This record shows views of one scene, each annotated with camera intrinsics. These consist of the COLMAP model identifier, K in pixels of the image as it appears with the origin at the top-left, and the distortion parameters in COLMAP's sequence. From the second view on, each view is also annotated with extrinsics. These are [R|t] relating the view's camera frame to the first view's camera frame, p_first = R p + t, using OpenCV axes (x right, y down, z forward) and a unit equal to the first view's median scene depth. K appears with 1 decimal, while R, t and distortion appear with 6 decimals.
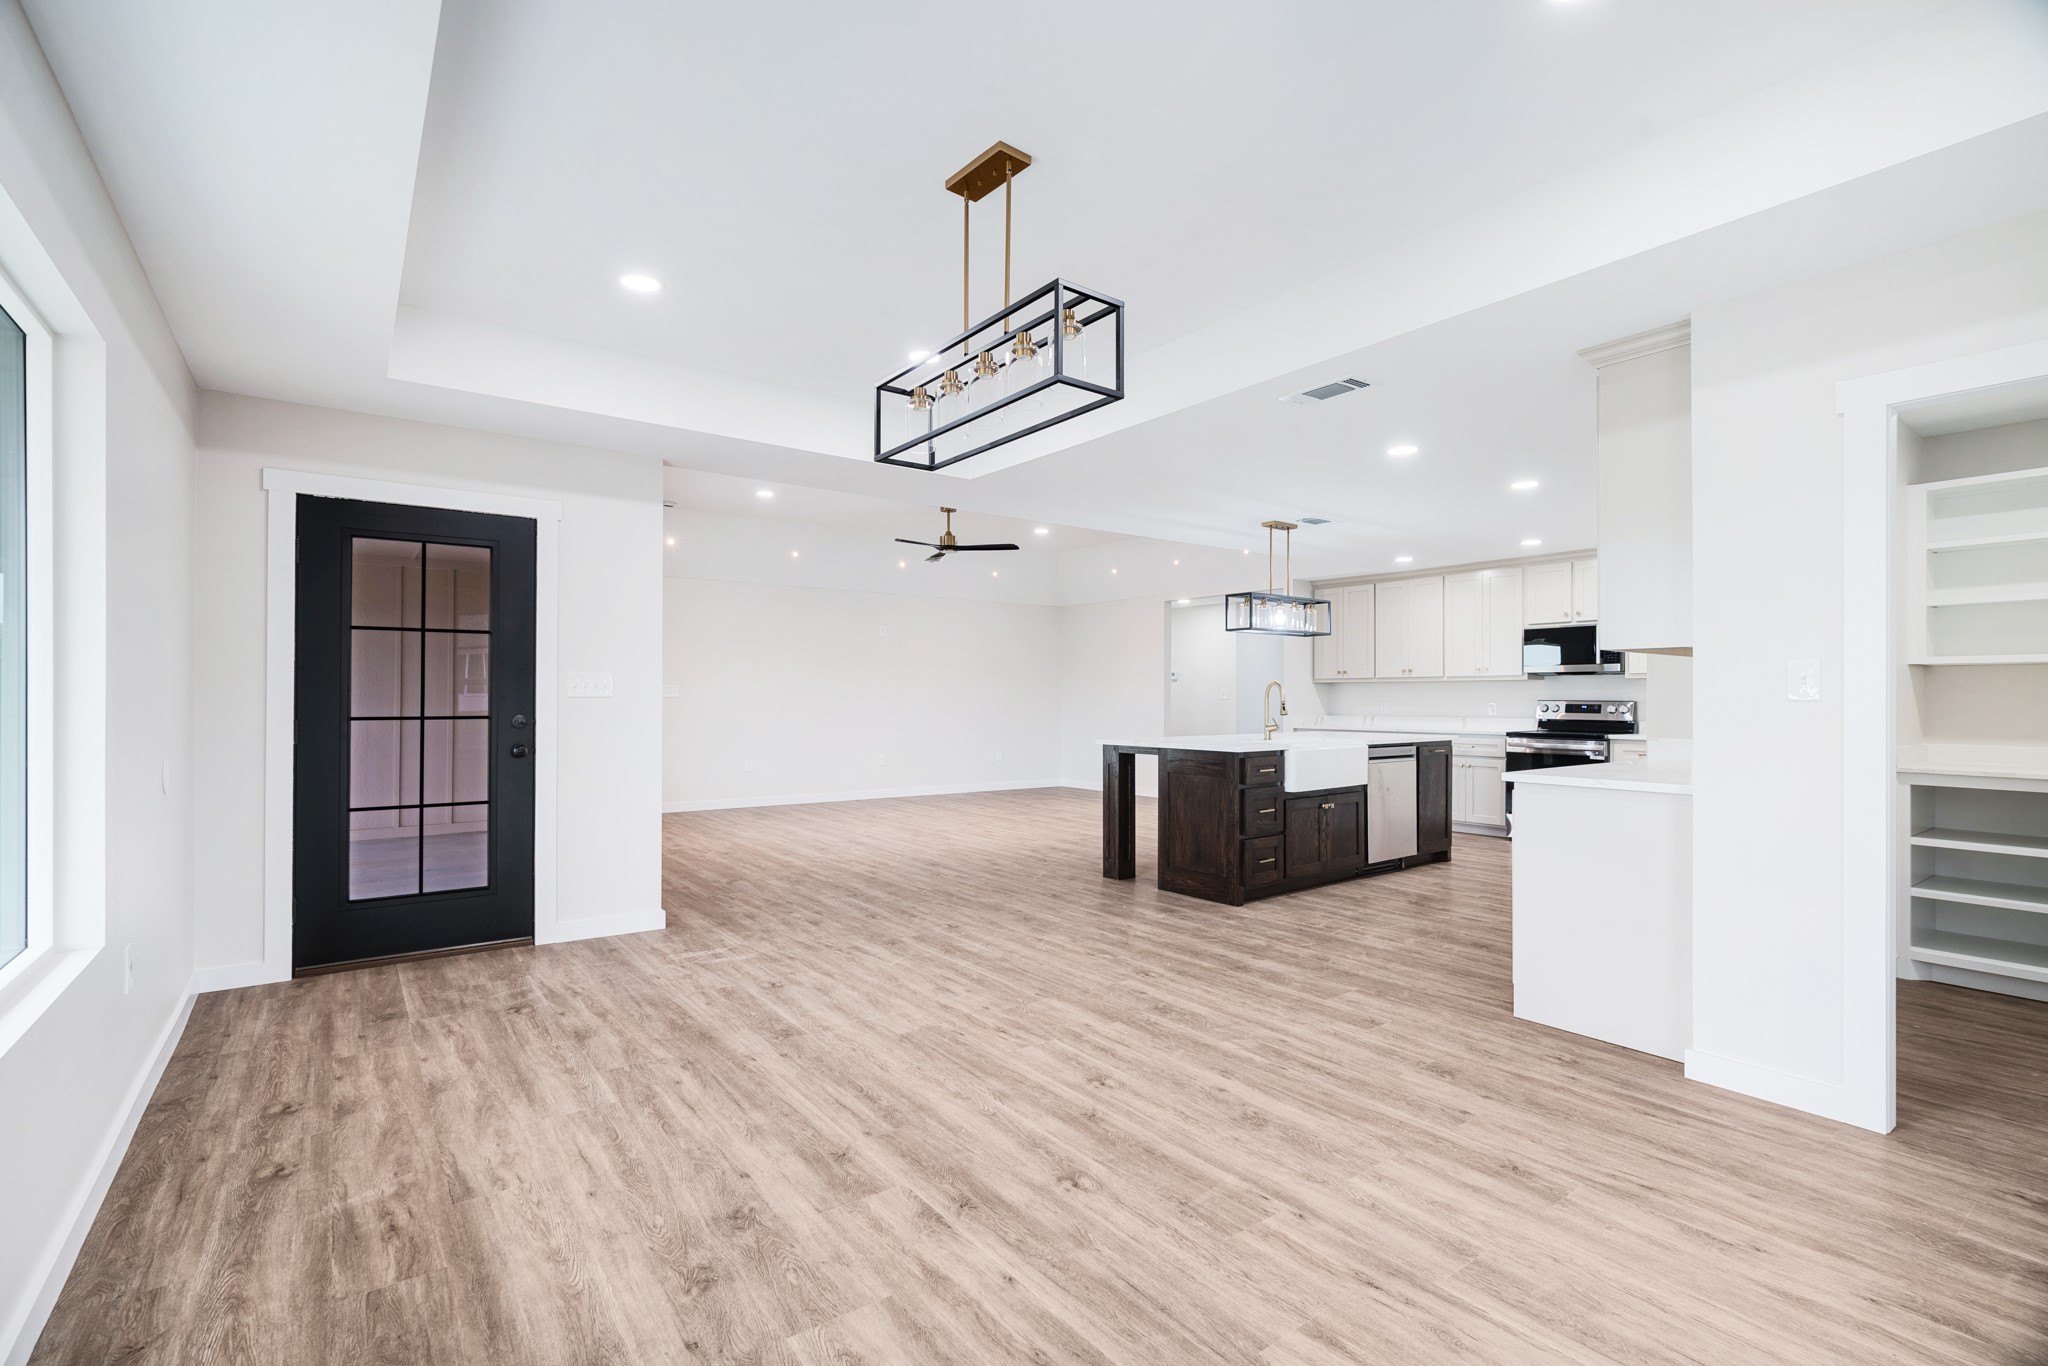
lens RADIAL K [[919.8, 0, 1005.1], [0, 919.8, 689.3], [0, 0, 1]] dist [-0.003585, 0.001064]
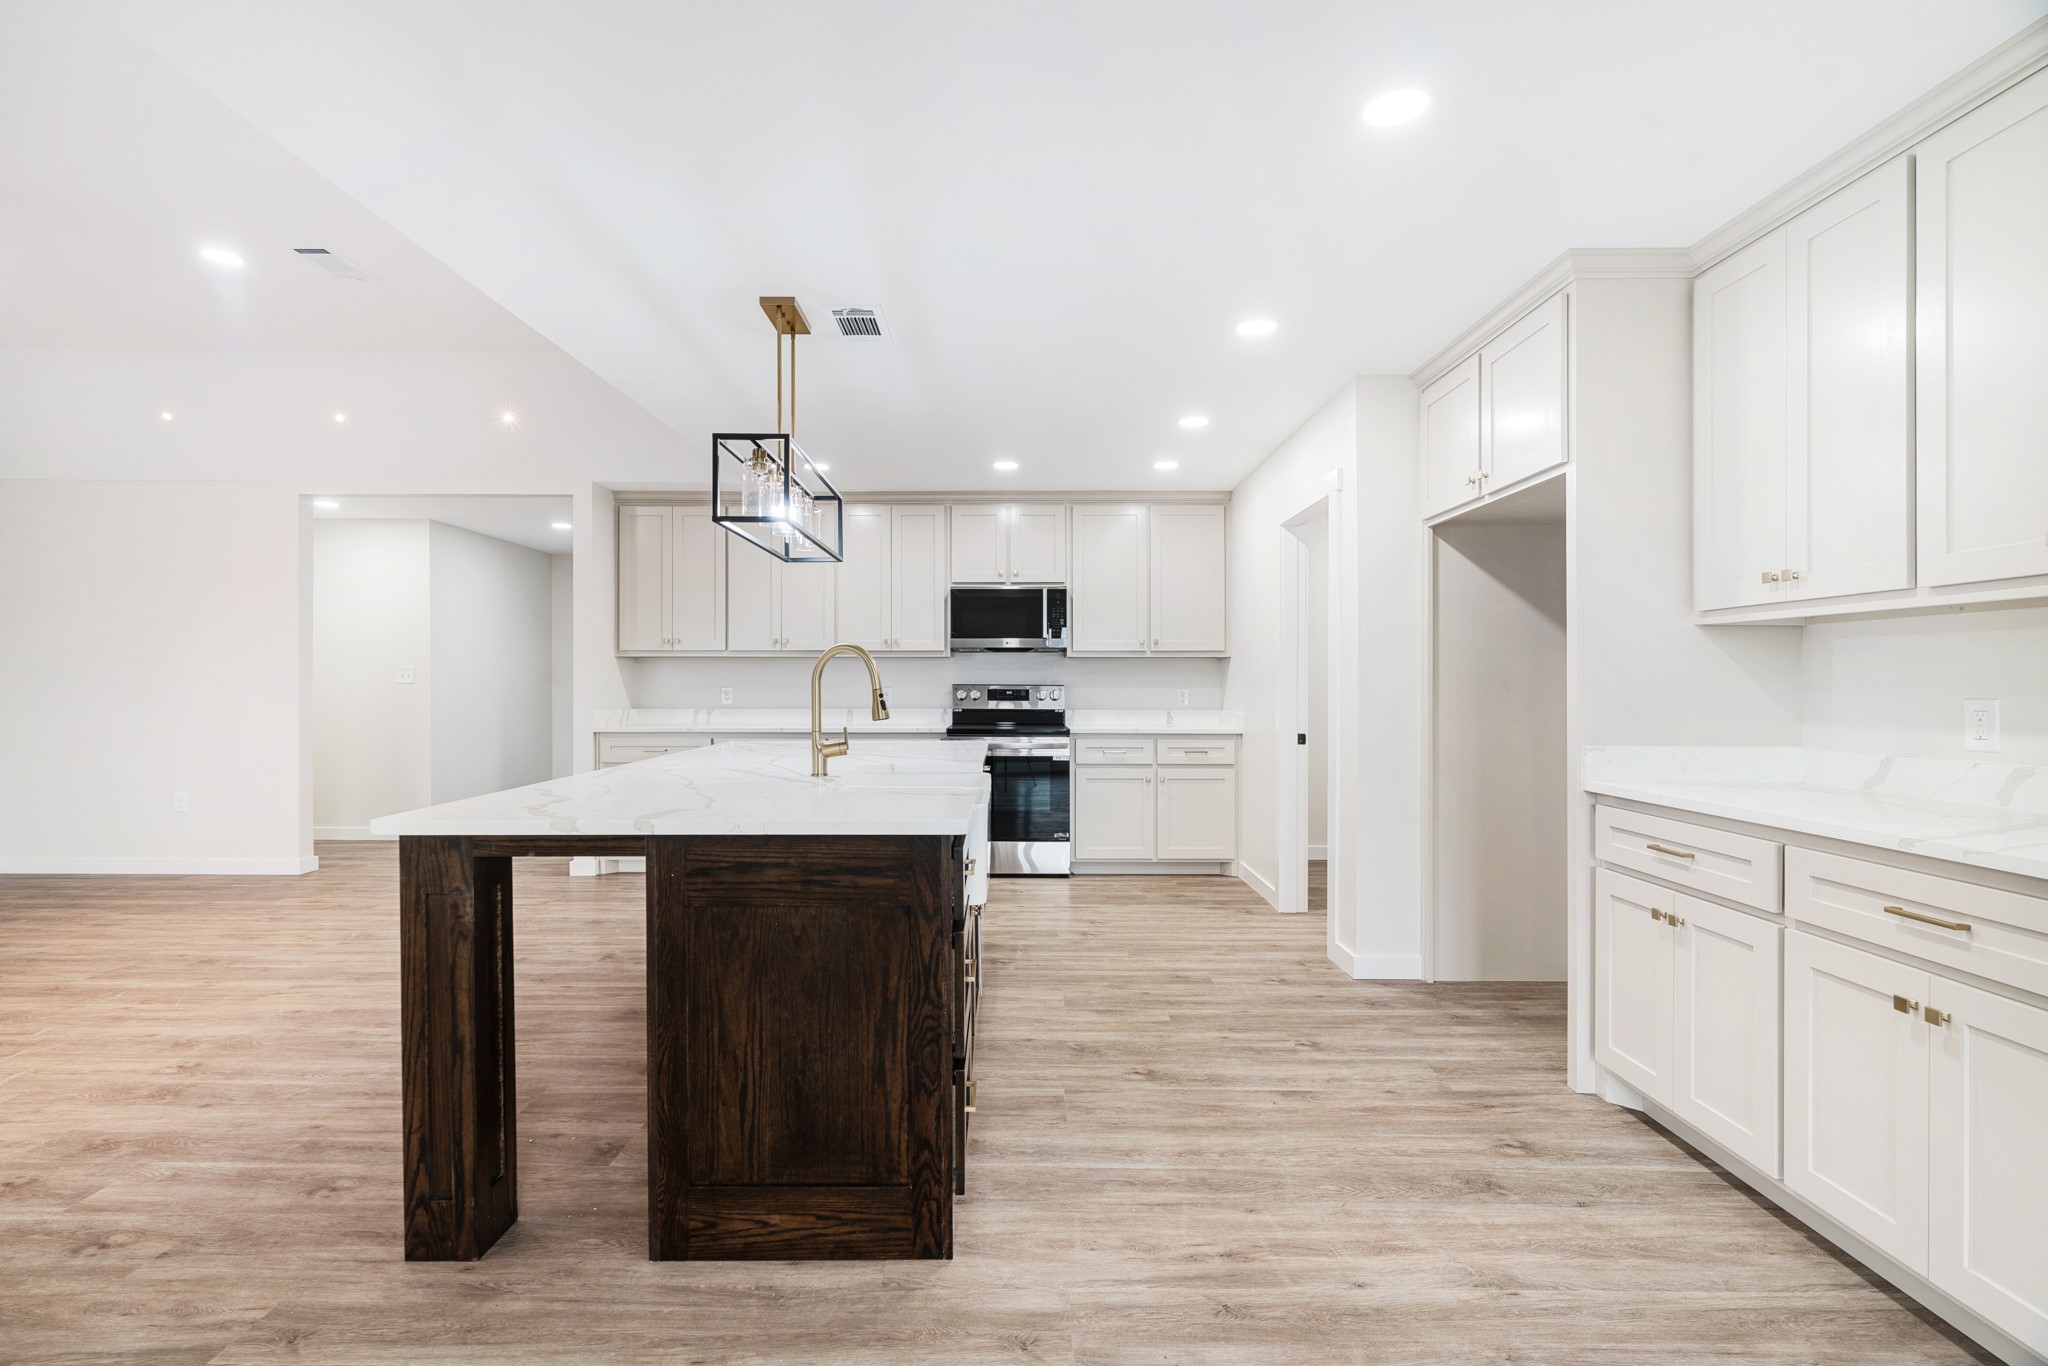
lens RADIAL K [[919.8, 0, 1005.1], [0, 919.8, 689.3], [0, 0, 1]] dist [-0.003585, 0.001064]
pose [[0.587678, -0.007113, 0.809064, -0.021264], [-0.007721, 0.999867, 0.014398, 0.006391], [-0.809058, -0.014709, 0.587545, 0.668301]]
